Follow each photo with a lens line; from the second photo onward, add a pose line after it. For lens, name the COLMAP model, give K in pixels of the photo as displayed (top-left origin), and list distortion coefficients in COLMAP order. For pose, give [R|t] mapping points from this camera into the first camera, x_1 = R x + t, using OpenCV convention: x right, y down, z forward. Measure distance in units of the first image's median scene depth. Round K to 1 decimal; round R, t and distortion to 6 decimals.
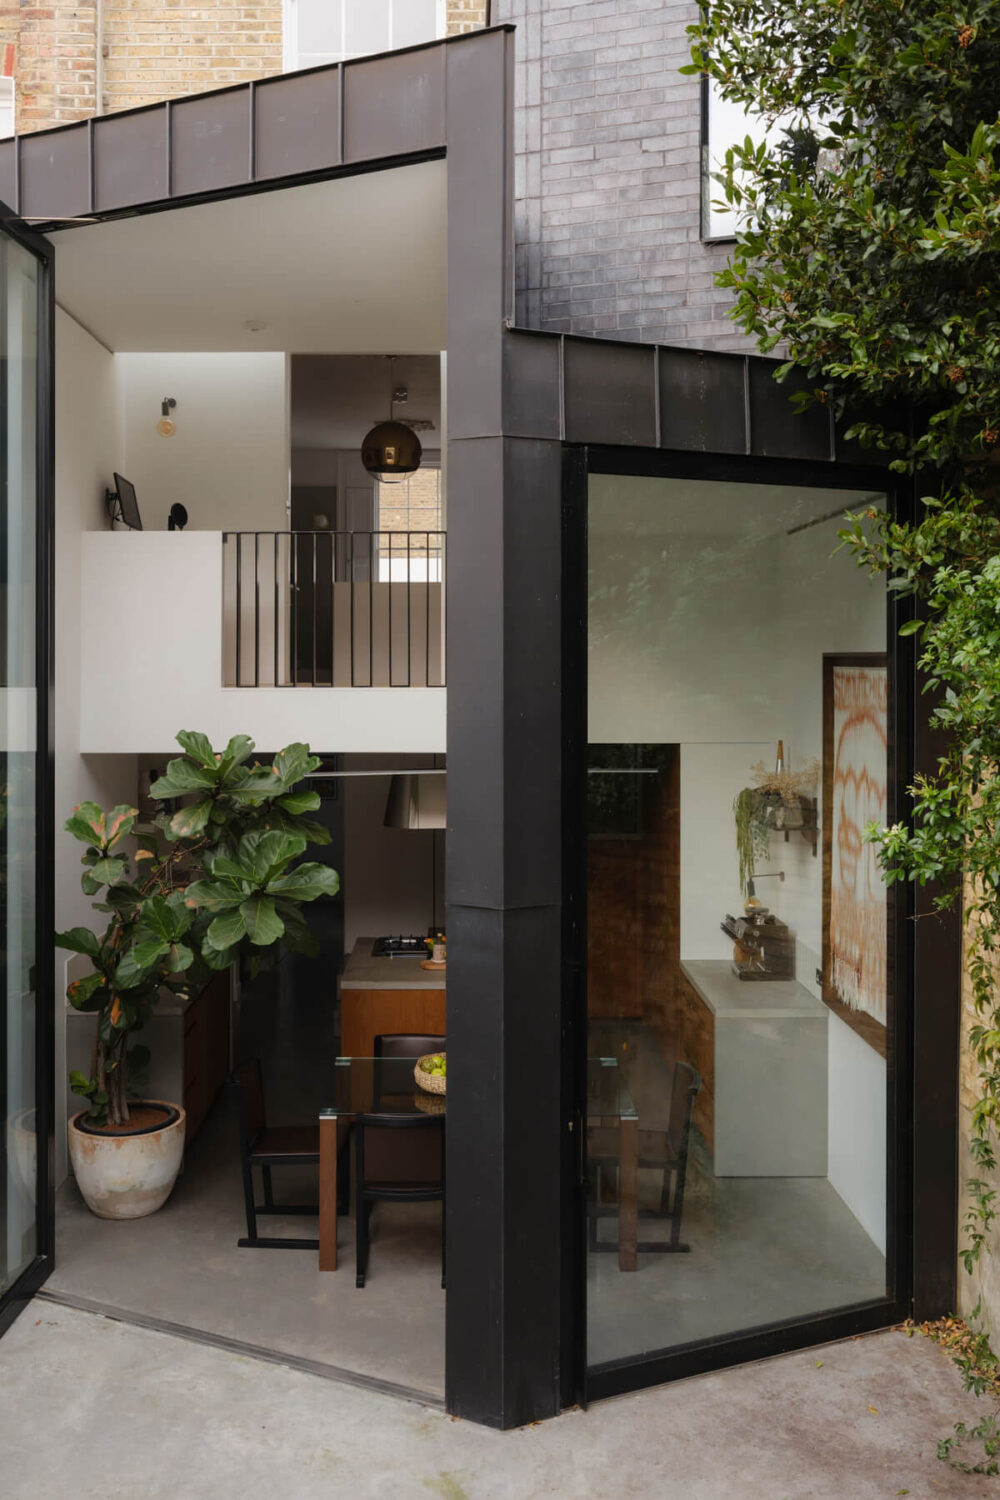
lens RADIAL K [[1215.5, 0, 507.5], [0, 1215.5, 666.1], [0, 0, 1]] dist [-0.024468, 0.033256]
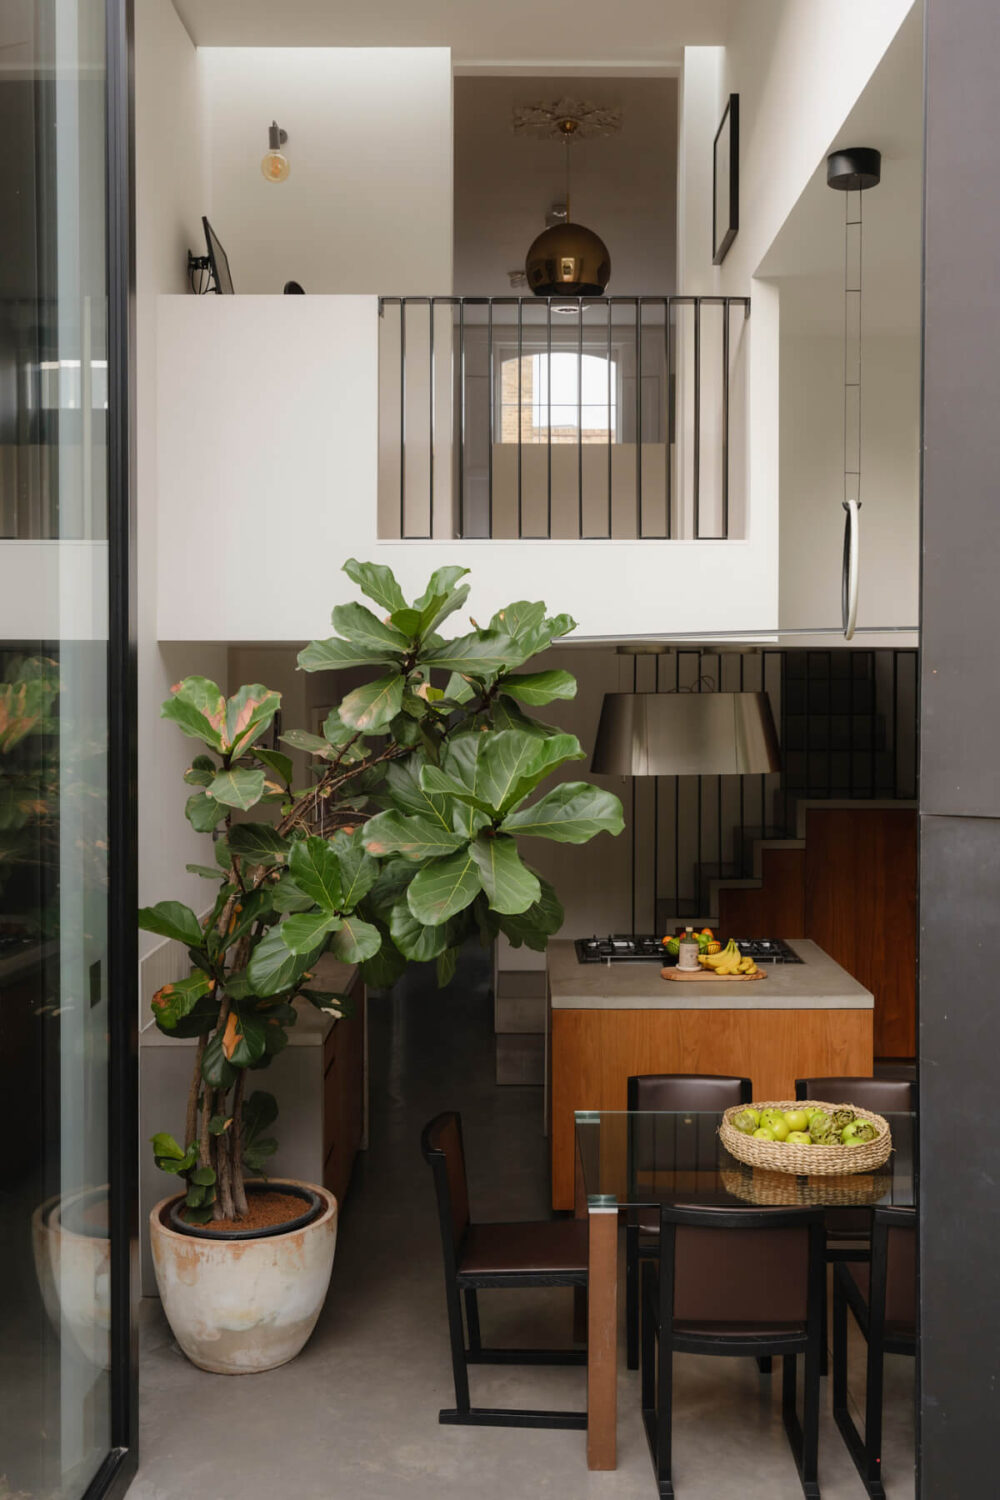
lens RADIAL K [[1215.5, 0, 497.4], [0, 1215.5, 745.1], [0, 0, 1]] dist [-0.024468, 0.033256]
pose [[0.999956, 0.003185, 0.008860, -0.196370], [-0.003317, 0.999884, 0.014880, 0.130045], [-0.008812, -0.014909, 0.999850, 0.393528]]
